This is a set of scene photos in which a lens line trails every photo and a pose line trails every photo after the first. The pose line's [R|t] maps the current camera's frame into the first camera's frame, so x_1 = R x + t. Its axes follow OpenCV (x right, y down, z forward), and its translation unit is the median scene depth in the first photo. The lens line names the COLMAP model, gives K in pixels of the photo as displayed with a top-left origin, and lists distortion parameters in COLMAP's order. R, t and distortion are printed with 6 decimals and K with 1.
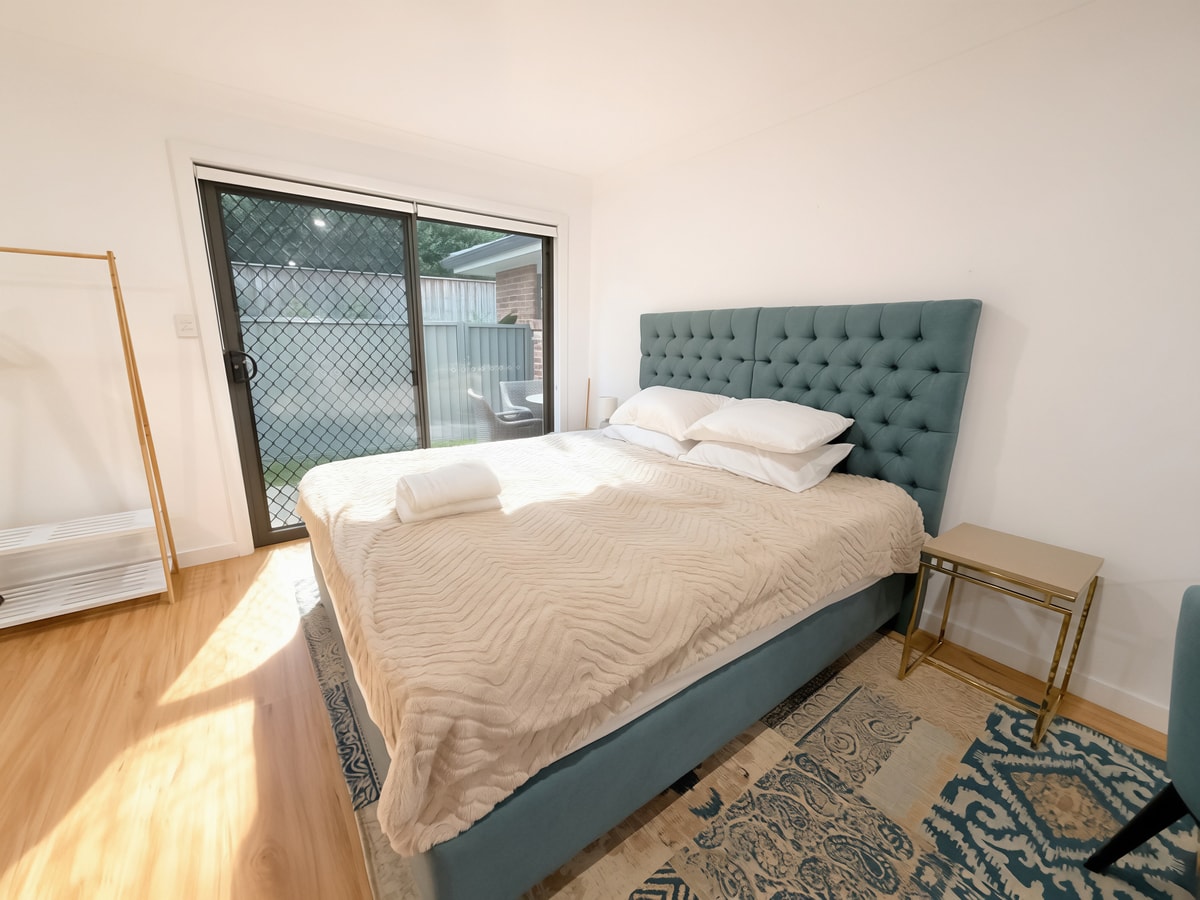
lens RADIAL K [[474.7, 0, 601.5], [0, 474.7, 448.4], [0, 0, 1]] dist [0.001928, 0.000009]
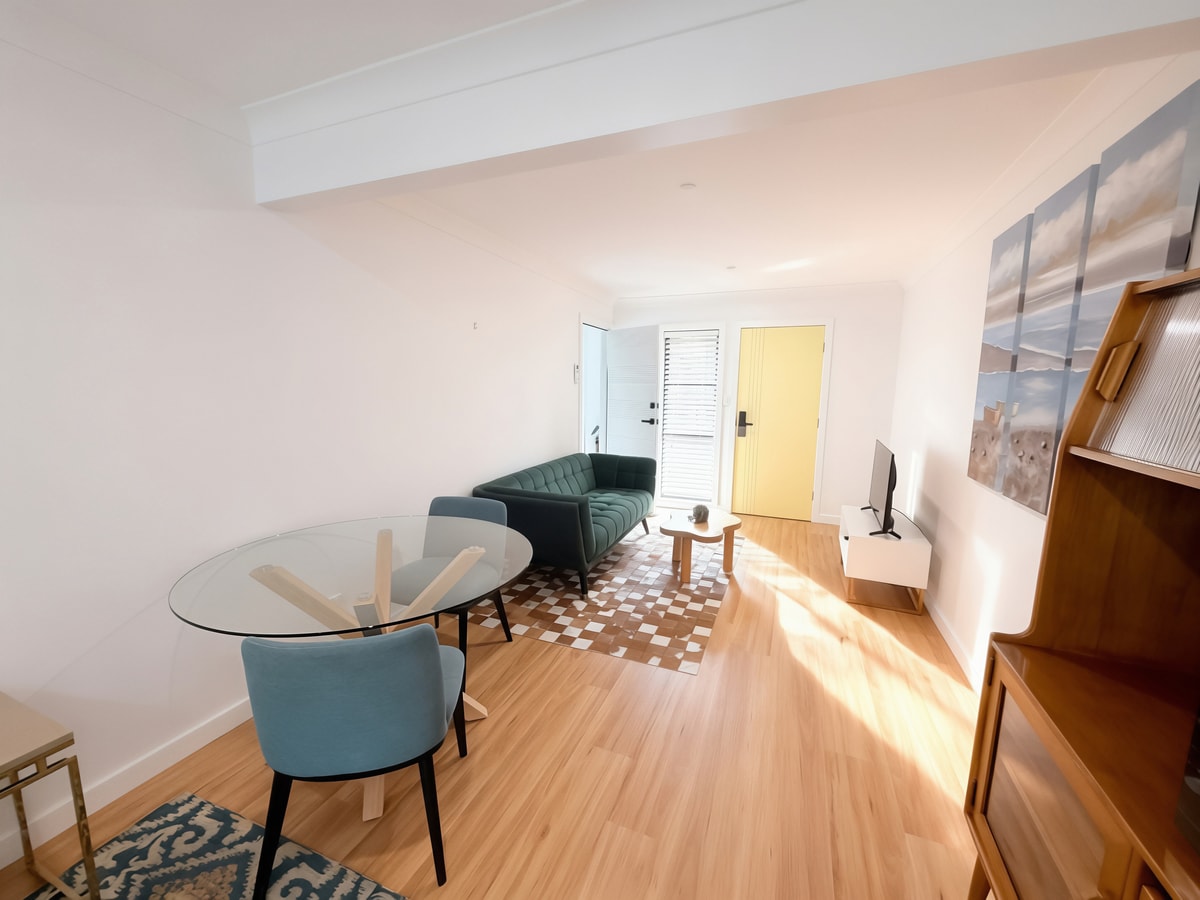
lens RADIAL K [[474.7, 0, 600.8], [0, 474.7, 449.4], [0, 0, 1]] dist [0.001928, 0.000009]
pose [[-0.502361, -0.142460, 0.852842, -0.129399], [0.182470, 0.946654, 0.265613, -0.215772], [-0.845185, 0.289052, -0.449567, 0.398317]]
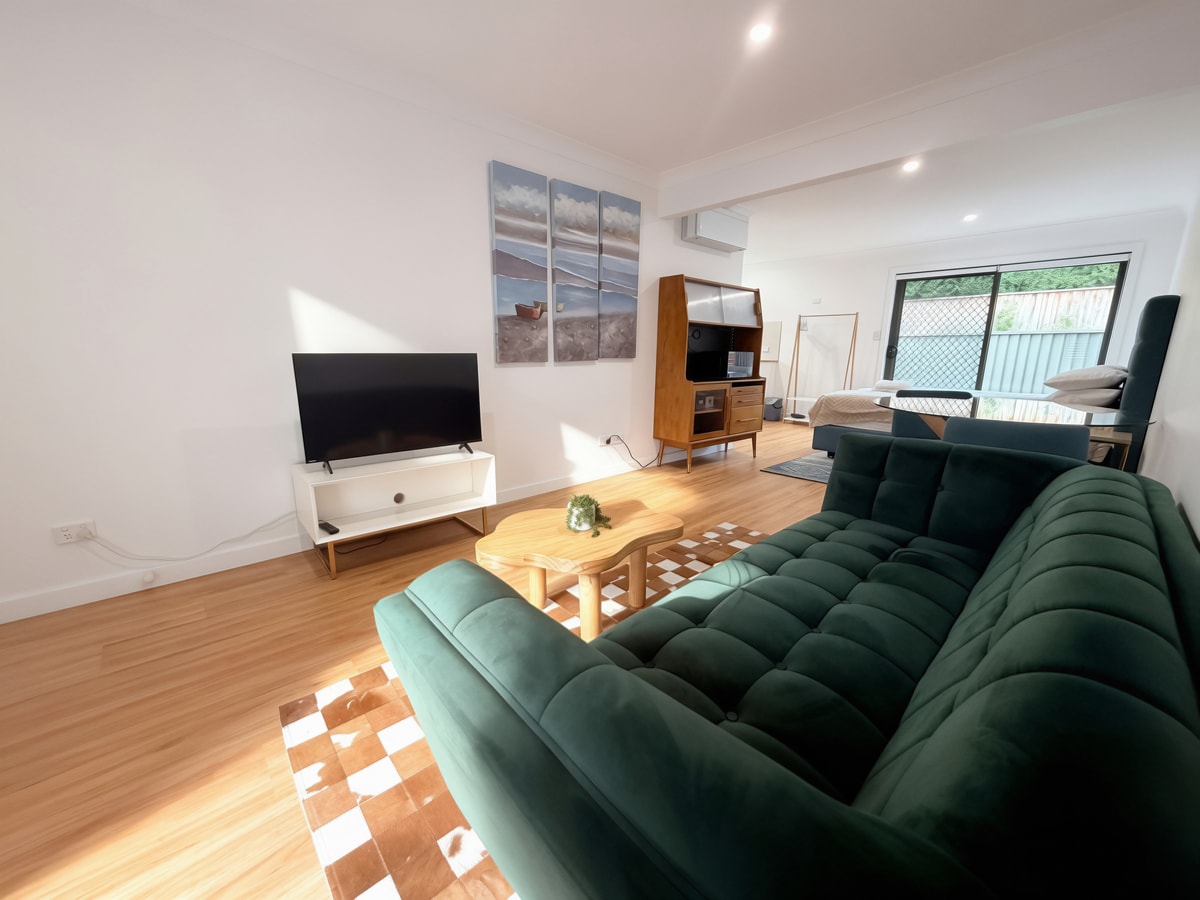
lens RADIAL K [[474.7, 0, 599.8], [0, 474.7, 452.1], [0, 0, 1]] dist [0.001928, 0.000009]
pose [[0.090473, 0.193187, -0.976982, 2.667007], [-0.236504, 0.957109, 0.167356, 0.454047], [0.967409, 0.215919, 0.132282, -1.129989]]
